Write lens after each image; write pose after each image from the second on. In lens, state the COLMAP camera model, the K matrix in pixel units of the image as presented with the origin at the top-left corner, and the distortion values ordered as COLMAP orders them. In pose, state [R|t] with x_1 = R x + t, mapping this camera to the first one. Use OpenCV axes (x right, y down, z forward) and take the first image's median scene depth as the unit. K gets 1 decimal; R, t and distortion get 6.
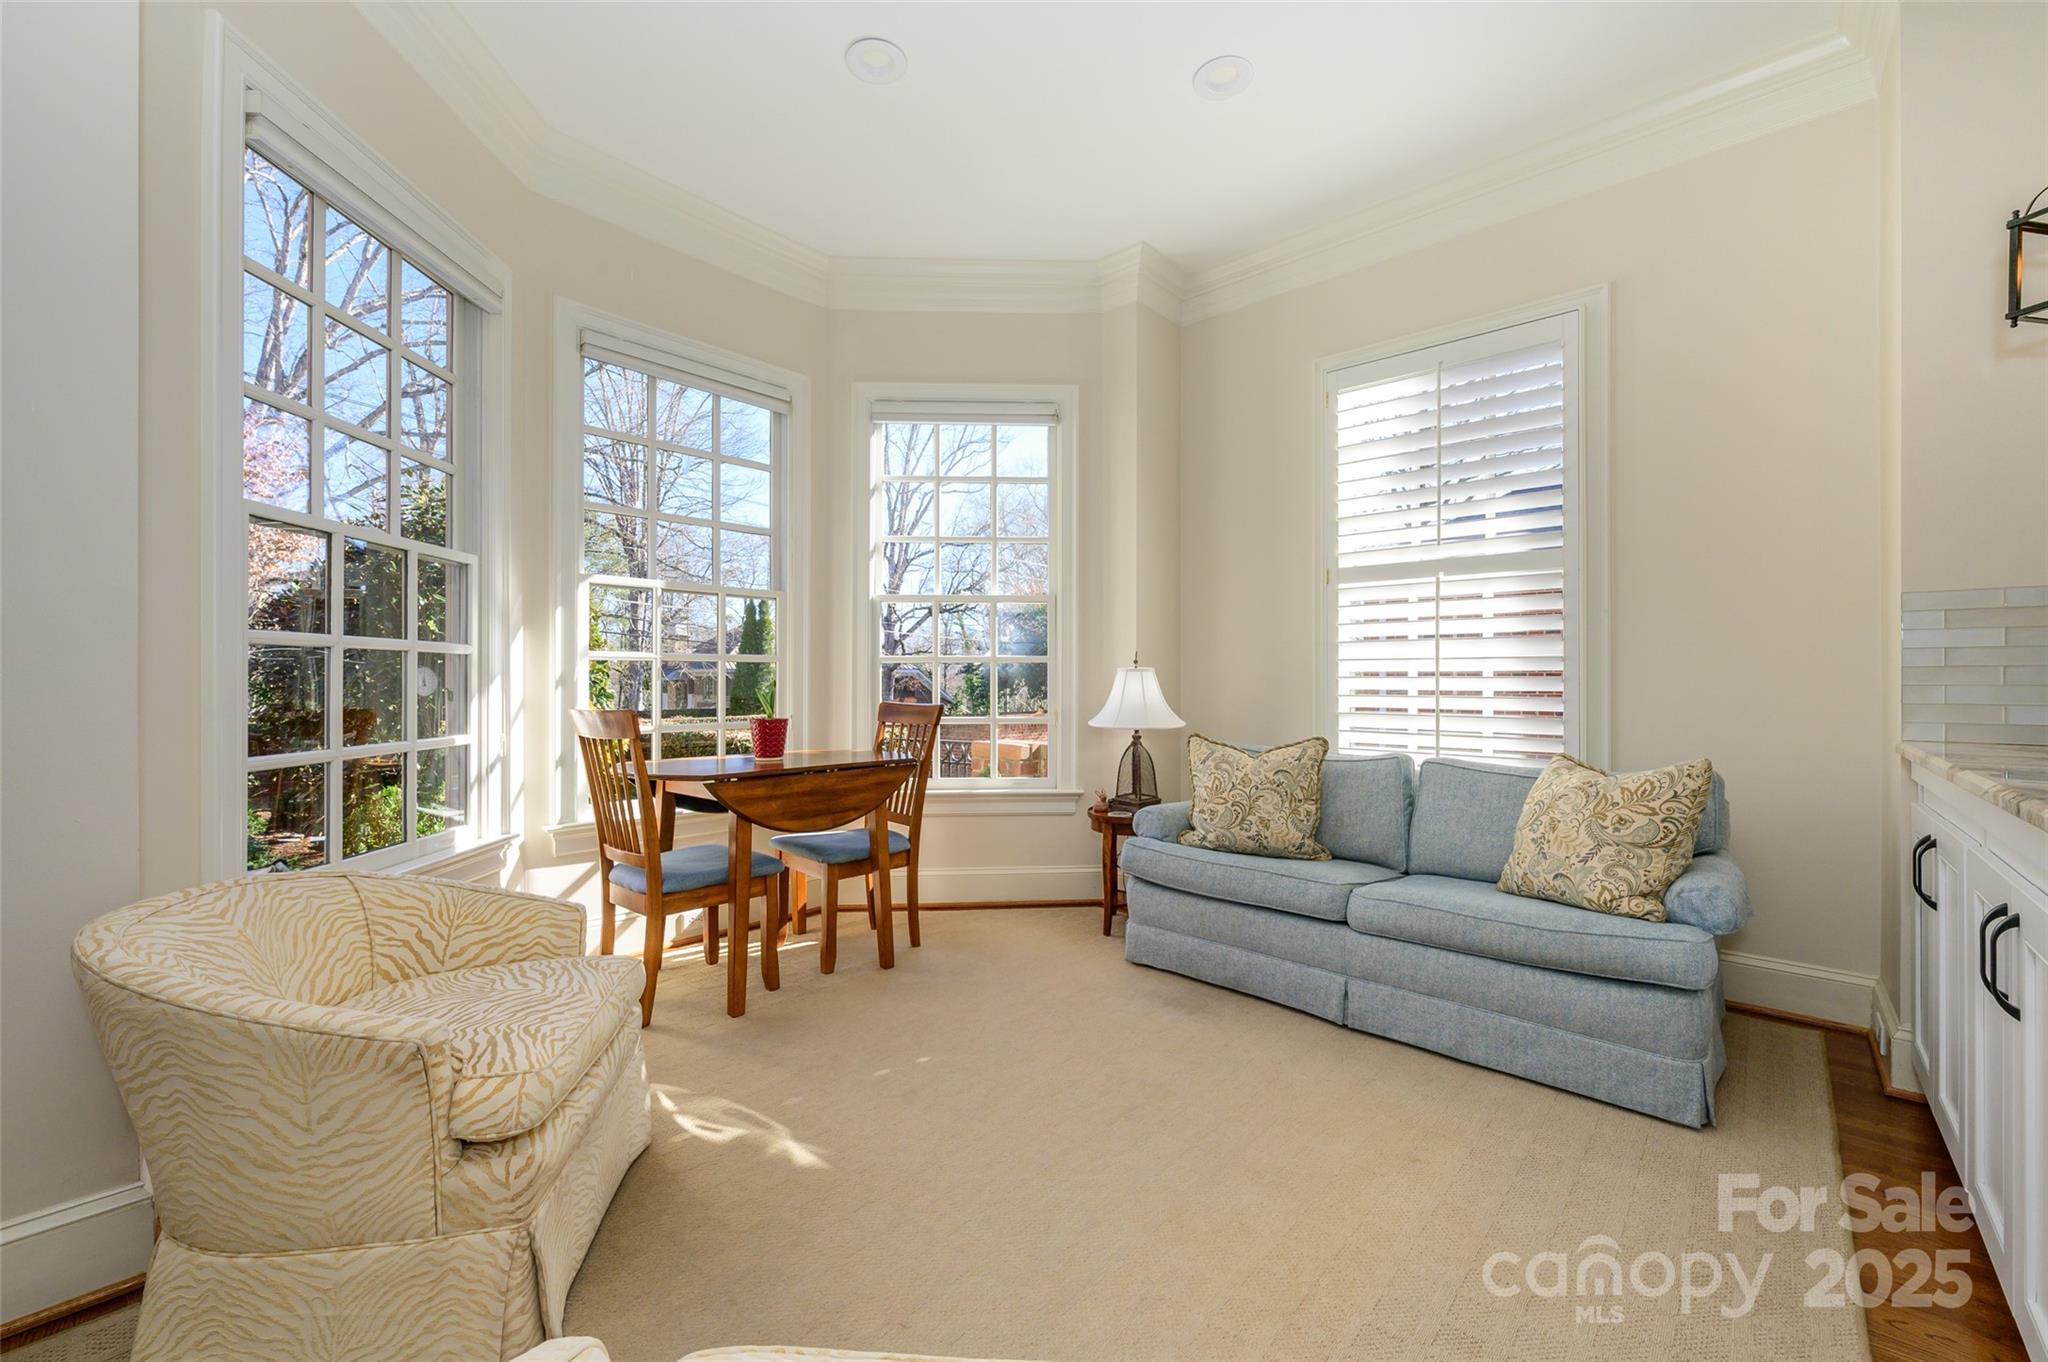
lens RADIAL K [[810.2, 0, 1030.3], [0, 810.2, 676.1], [0, 0, 1]] dist [-0.000733, -0.000154]
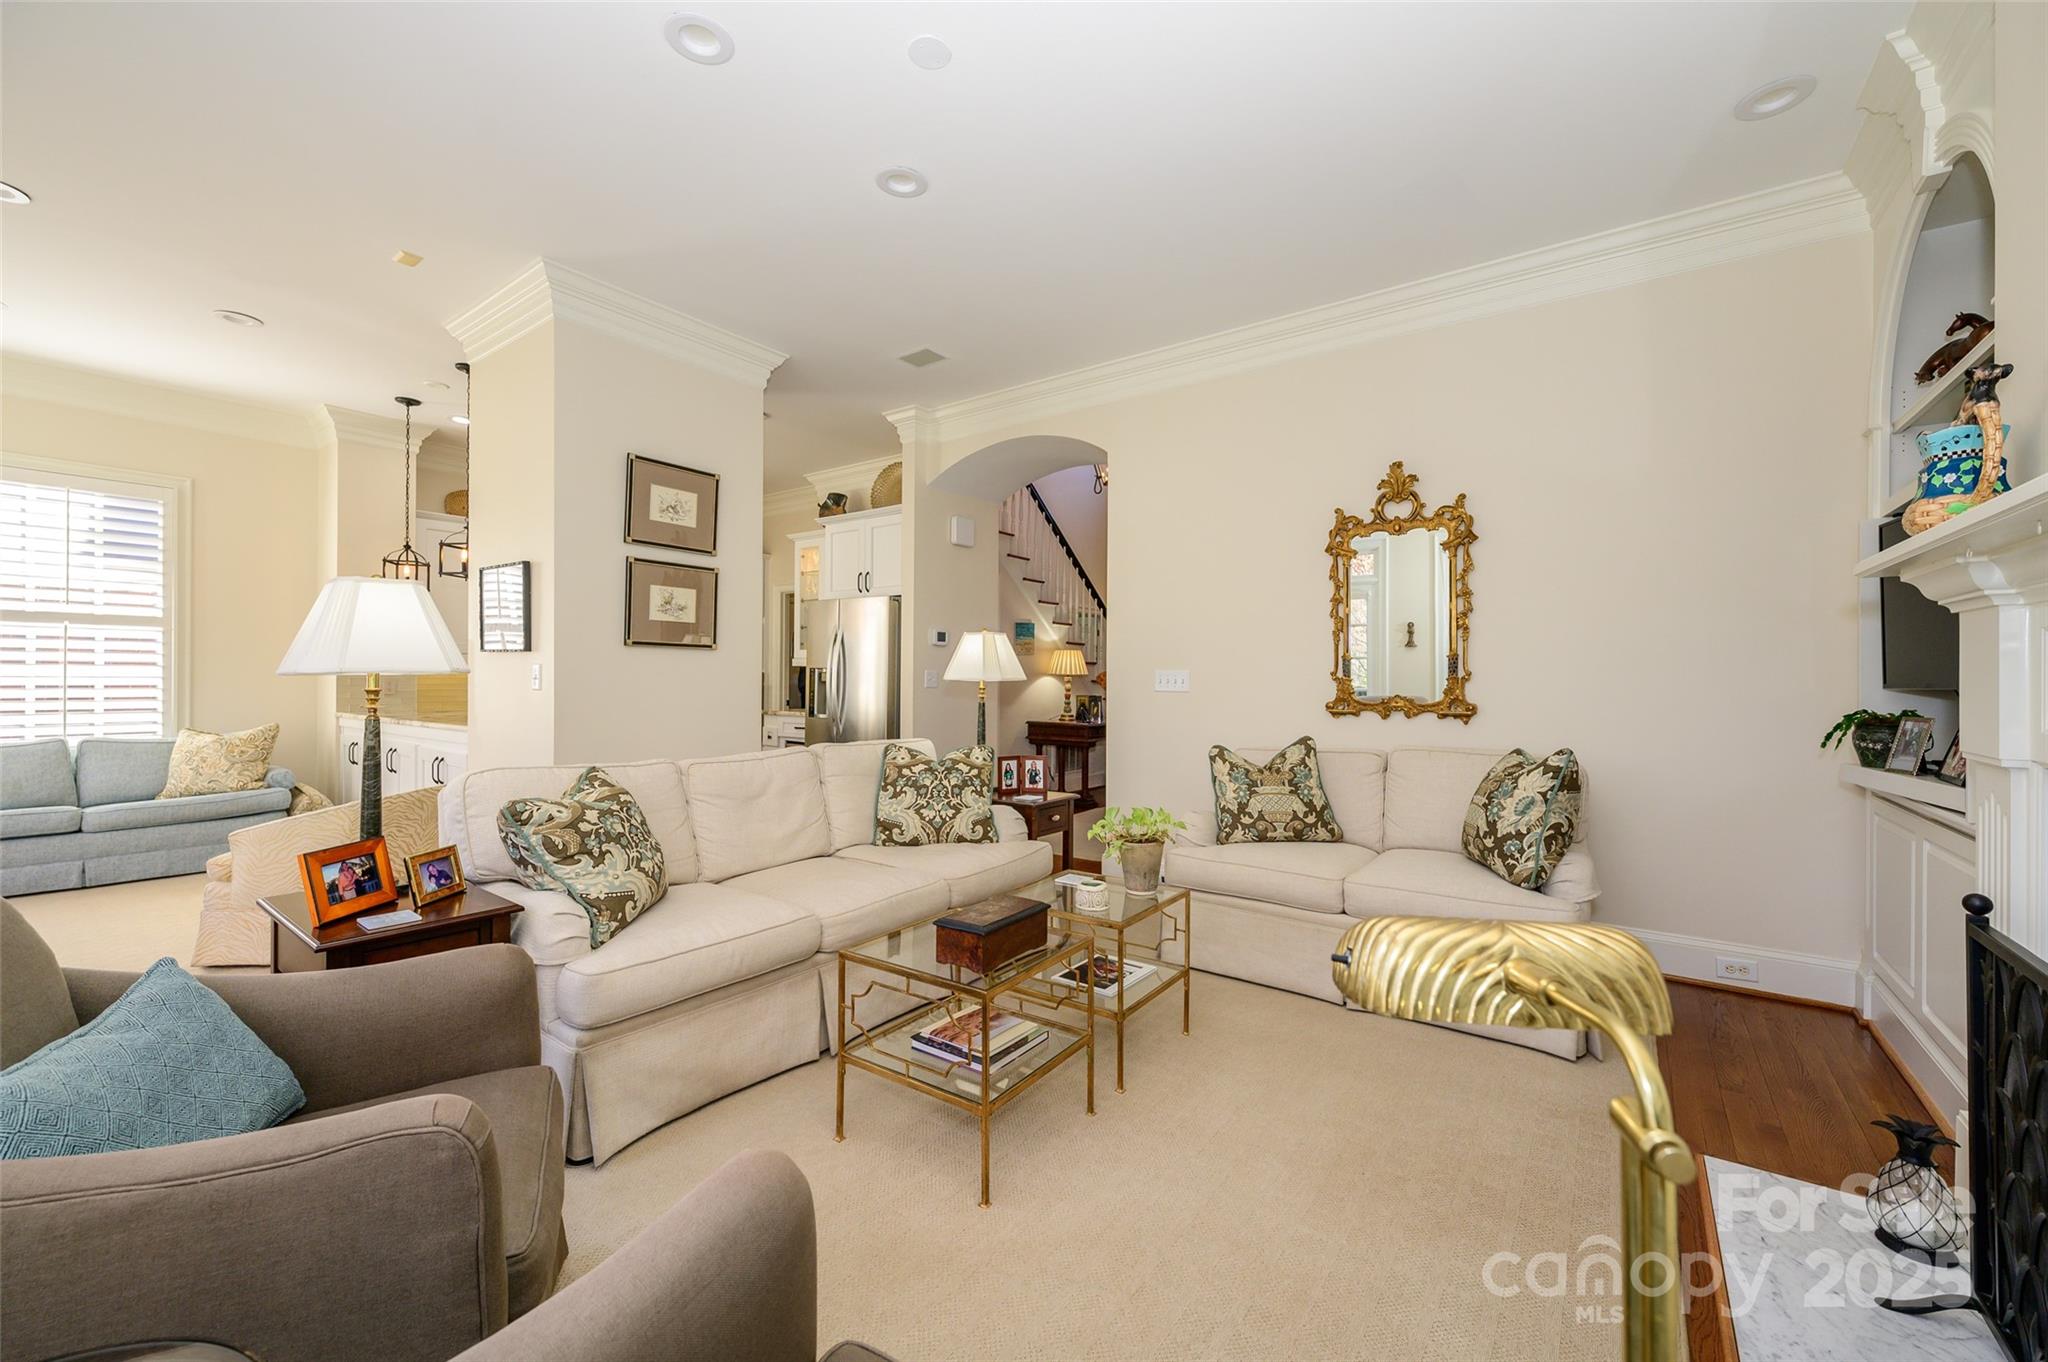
lens RADIAL K [[810.2, 0, 1022.3], [0, 810.2, 675.5], [0, 0, 1]] dist [-0.000733, -0.000154]
pose [[-0.097121, 0.001015, 0.995272, -1.289075], [-0.009978, 0.999948, -0.001994, -0.041646], [-0.995223, -0.010125, -0.097106, -0.714702]]
